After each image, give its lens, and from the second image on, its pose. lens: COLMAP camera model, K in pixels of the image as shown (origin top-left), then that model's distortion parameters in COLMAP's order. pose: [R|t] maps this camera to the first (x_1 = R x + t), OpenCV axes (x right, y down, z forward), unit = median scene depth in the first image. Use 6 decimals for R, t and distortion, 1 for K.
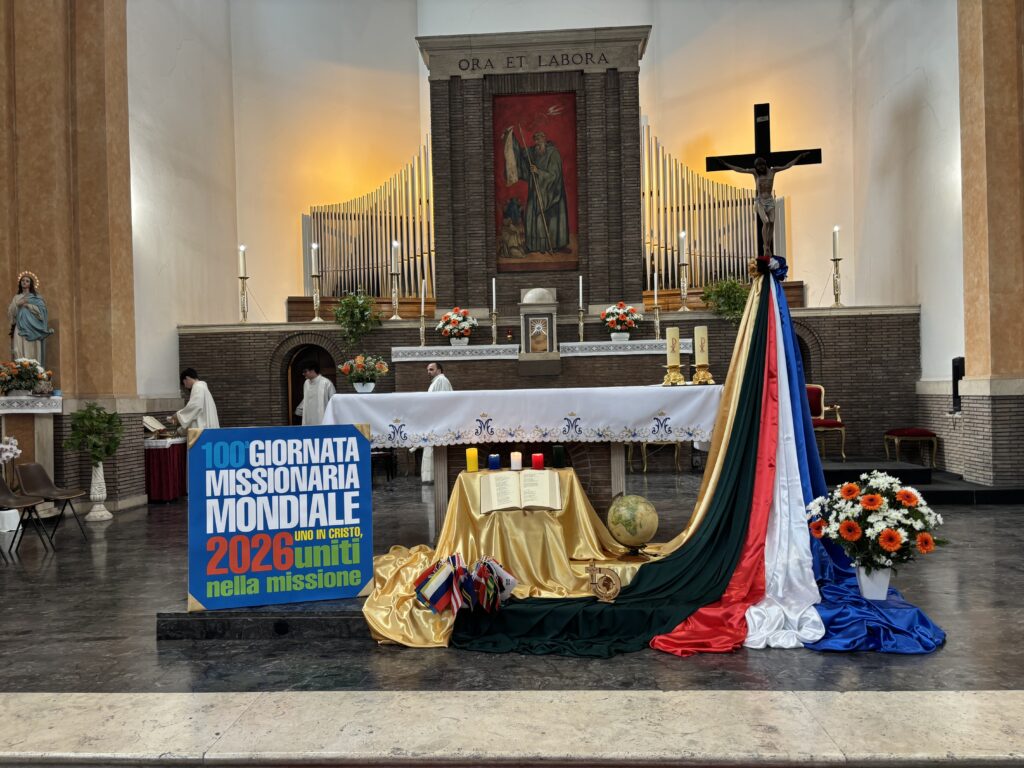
lens RADIAL K [[770.3, 0, 510.2], [0, 770.3, 382.5], [0, 0, 1]] dist [0.009368, -0.004953]
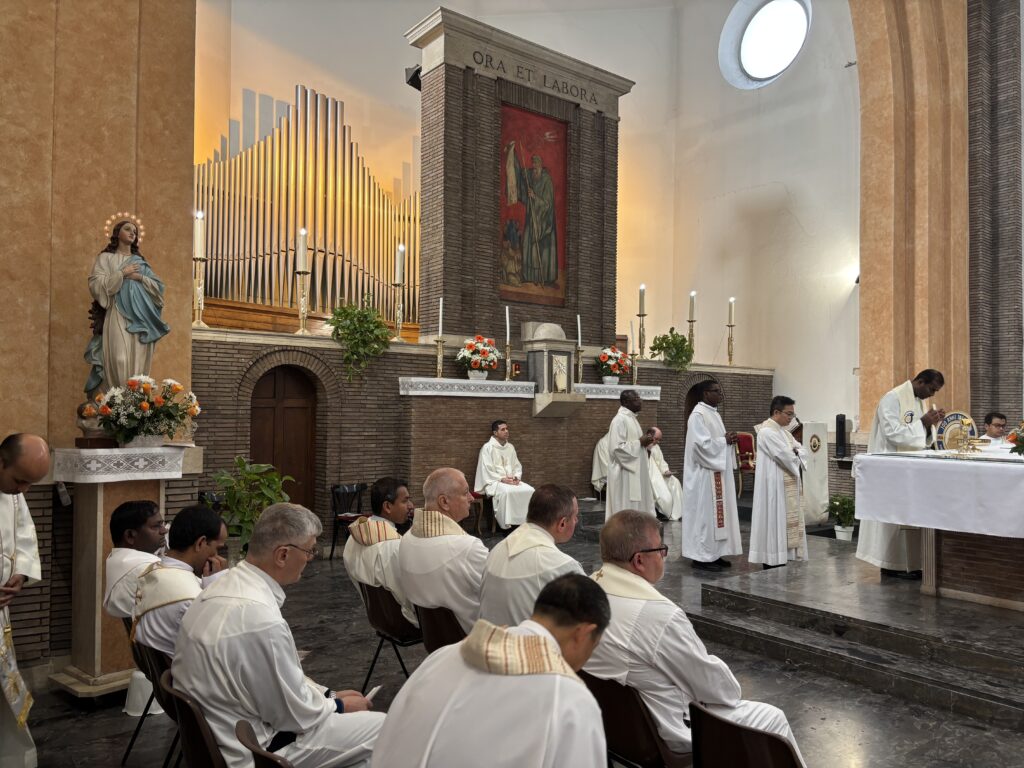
lens RADIAL K [[770.3, 0, 511.1], [0, 770.3, 388.9], [0, 0, 1]] dist [0.009368, -0.004953]
pose [[0.753418, 0.048688, 0.655736, -0.584792], [-0.034682, 0.998809, -0.034312, -0.009520], [-0.656626, 0.003109, 0.754210, 0.319391]]
